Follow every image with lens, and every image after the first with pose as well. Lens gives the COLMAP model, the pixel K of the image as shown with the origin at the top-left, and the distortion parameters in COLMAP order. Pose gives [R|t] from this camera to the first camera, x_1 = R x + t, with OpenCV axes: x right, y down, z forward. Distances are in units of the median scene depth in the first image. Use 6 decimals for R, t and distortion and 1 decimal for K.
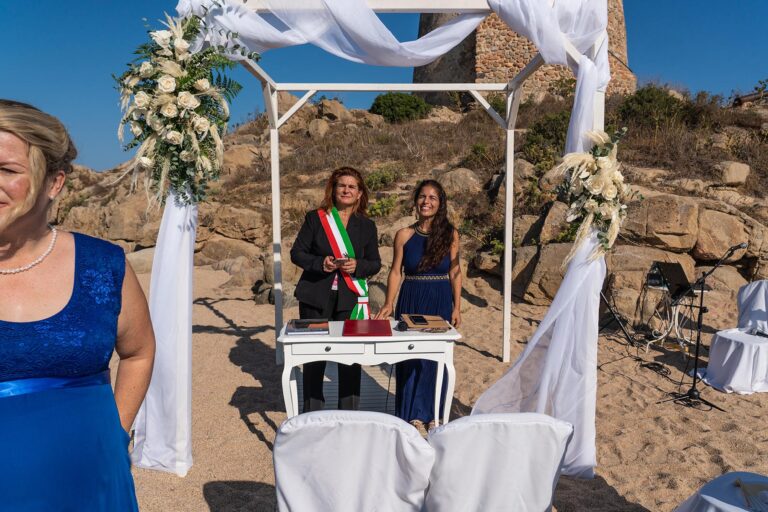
lens RADIAL K [[555.8, 0, 384.0], [0, 555.8, 259.2], [0, 0, 1]] dist [-0.017199, 0.000057]
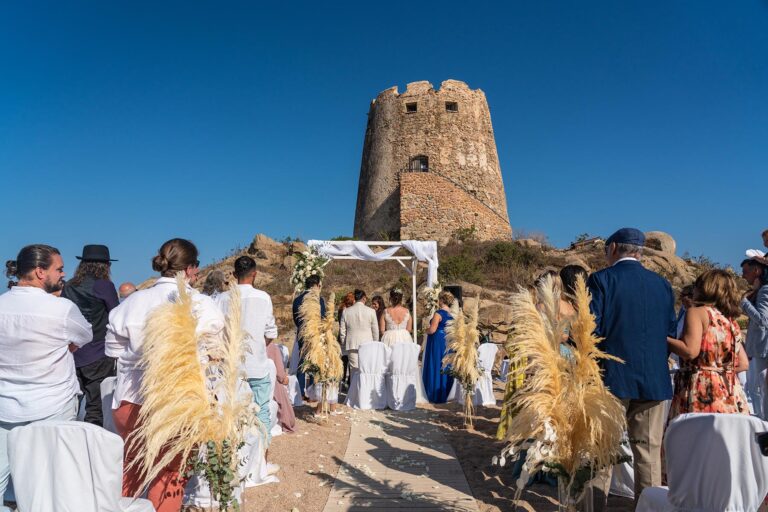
lens RADIAL K [[516.1, 0, 386.2], [0, 516.1, 262.7], [0, 0, 1]] dist [-0.026633, 0.016624]
pose [[0.991900, 0.005445, 0.126906, -0.109149], [0.021689, 0.977150, -0.211444, 0.113254], [-0.125158, 0.212483, 0.969116, -0.724953]]
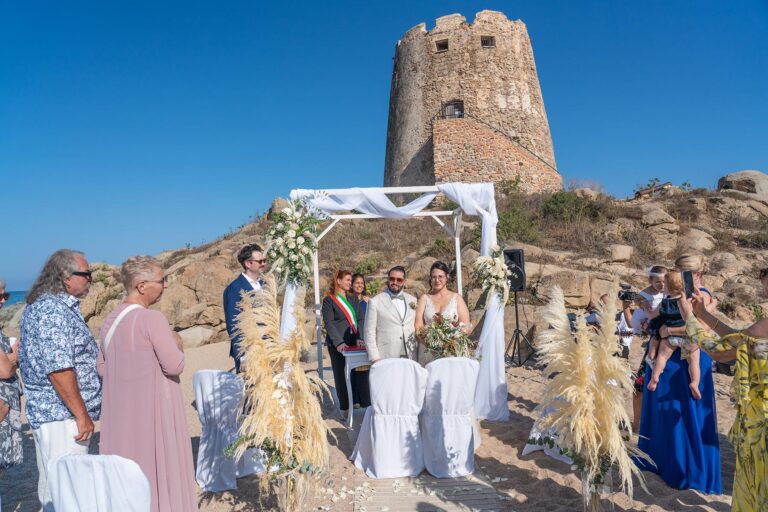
lens RADIAL K [[516.1, 0, 386.8], [0, 516.1, 261.3], [0, 0, 1]] dist [-0.026633, 0.016624]
pose [[0.997455, -0.042429, 0.057293, -0.048521], [0.050349, 0.988187, -0.144747, 0.032971], [-0.050475, 0.147263, 0.987809, -0.328897]]
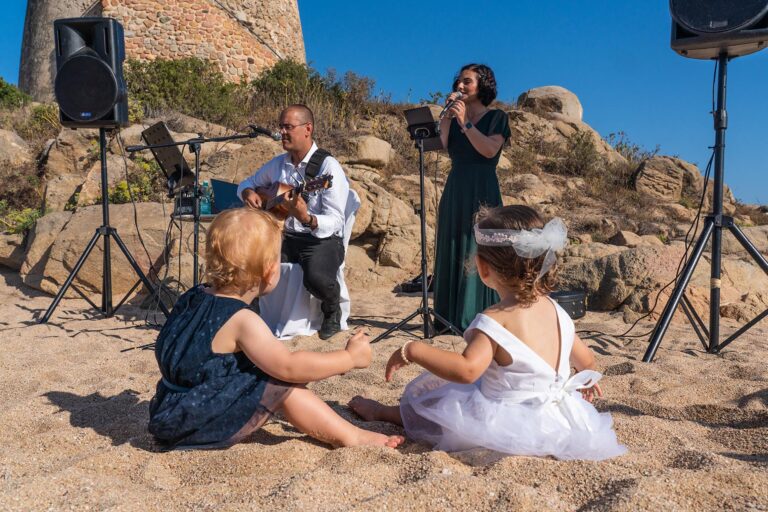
lens RADIAL K [[703.1, 0, 382.0], [0, 703.1, 260.1], [0, 0, 1]] dist [0.029373, 0.000000]
pose [[0.895868, -0.008394, 0.444240, 0.231627], [0.063650, 0.991934, -0.109617, 0.143831], [-0.439737, 0.126478, 0.889176, 0.123595]]
